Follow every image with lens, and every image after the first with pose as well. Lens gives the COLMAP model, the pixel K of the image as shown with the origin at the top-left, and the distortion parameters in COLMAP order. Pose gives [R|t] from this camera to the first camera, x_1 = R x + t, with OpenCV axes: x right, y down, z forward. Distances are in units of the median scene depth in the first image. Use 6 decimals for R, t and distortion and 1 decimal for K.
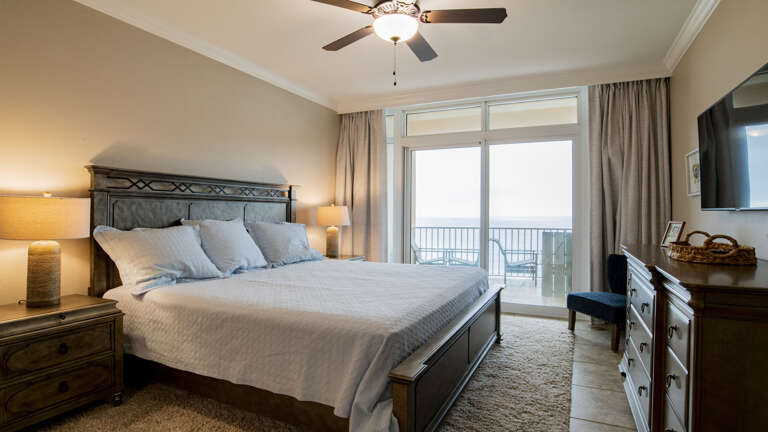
lens RADIAL K [[397.7, 0, 381.3], [0, 397.7, 213.9], [0, 0, 1]] dist [-0.048912, 0.011492]
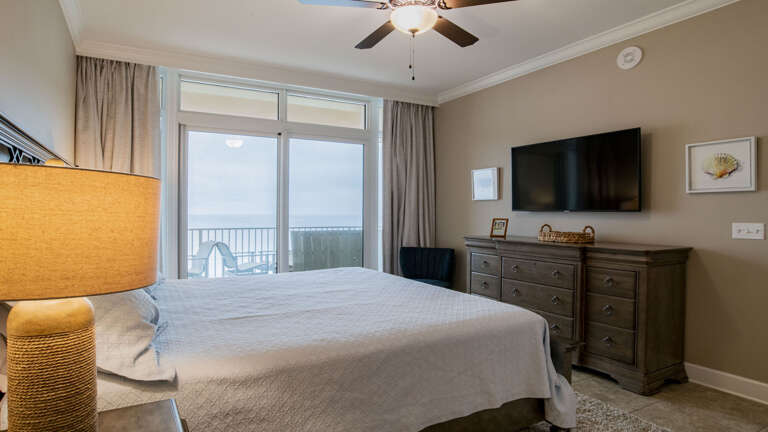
lens RADIAL K [[453.2, 0, 381.6], [0, 453.2, 212.6], [0, 0, 1]] dist [-0.030811, 0.009298]
pose [[0.572165, -0.003439, 0.820131, -0.467038], [-0.000412, 0.999990, 0.004480, -0.004999], [-0.820138, -0.002901, 0.572158, 0.219560]]
